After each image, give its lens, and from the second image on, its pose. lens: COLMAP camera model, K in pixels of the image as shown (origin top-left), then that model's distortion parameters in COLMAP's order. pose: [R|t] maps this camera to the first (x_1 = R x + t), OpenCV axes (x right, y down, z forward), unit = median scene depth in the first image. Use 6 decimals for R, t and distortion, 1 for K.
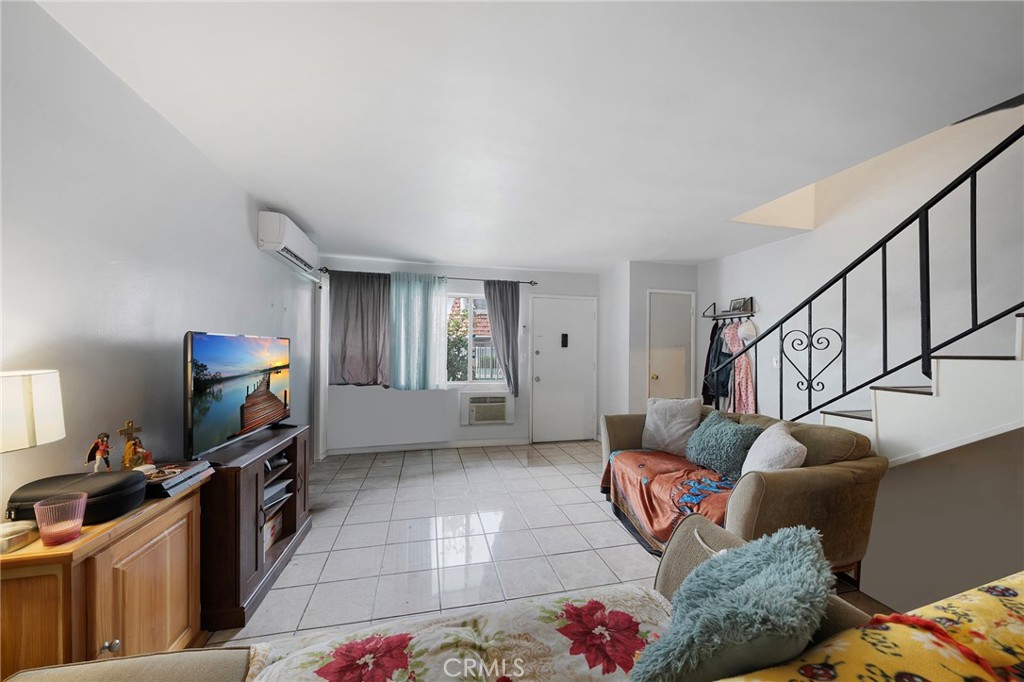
lens RADIAL K [[347.2, 0, 509.4], [0, 347.2, 345.1], [0, 0, 1]] dist [0.000133, 0.000013]
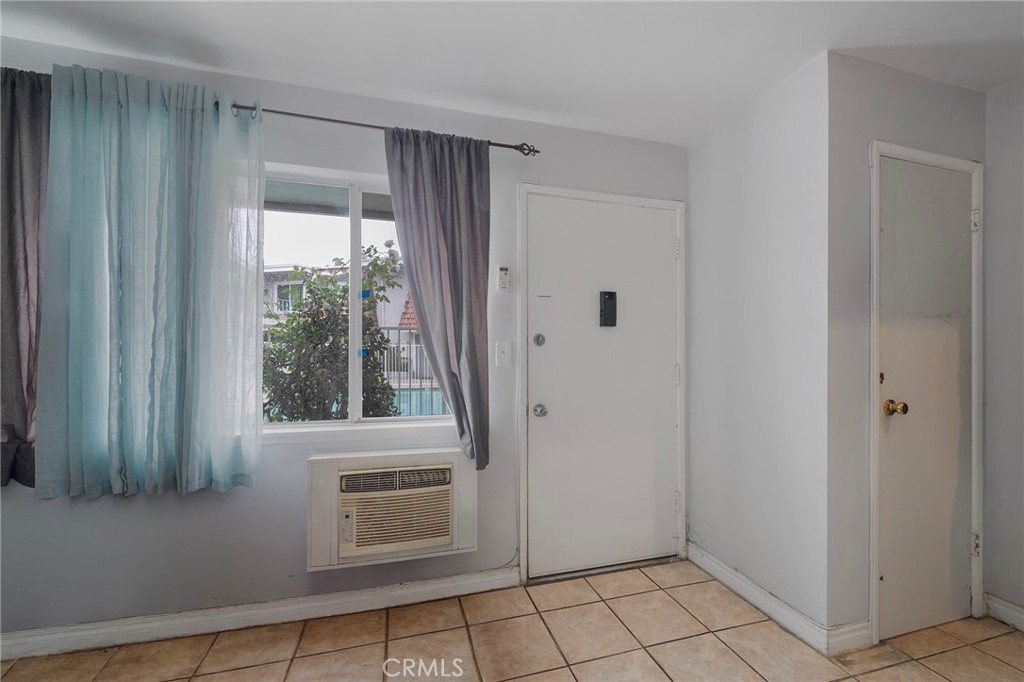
lens RADIAL K [[417.0, 0, 513.1], [0, 417.0, 348.2], [0, 0, 1]] dist [-0.000389, 0.000013]
pose [[0.998405, -0.007152, 0.056005, 0.029406], [0.006370, 0.999880, 0.014116, 0.026184], [-0.056100, -0.013737, 0.998331, 0.601941]]
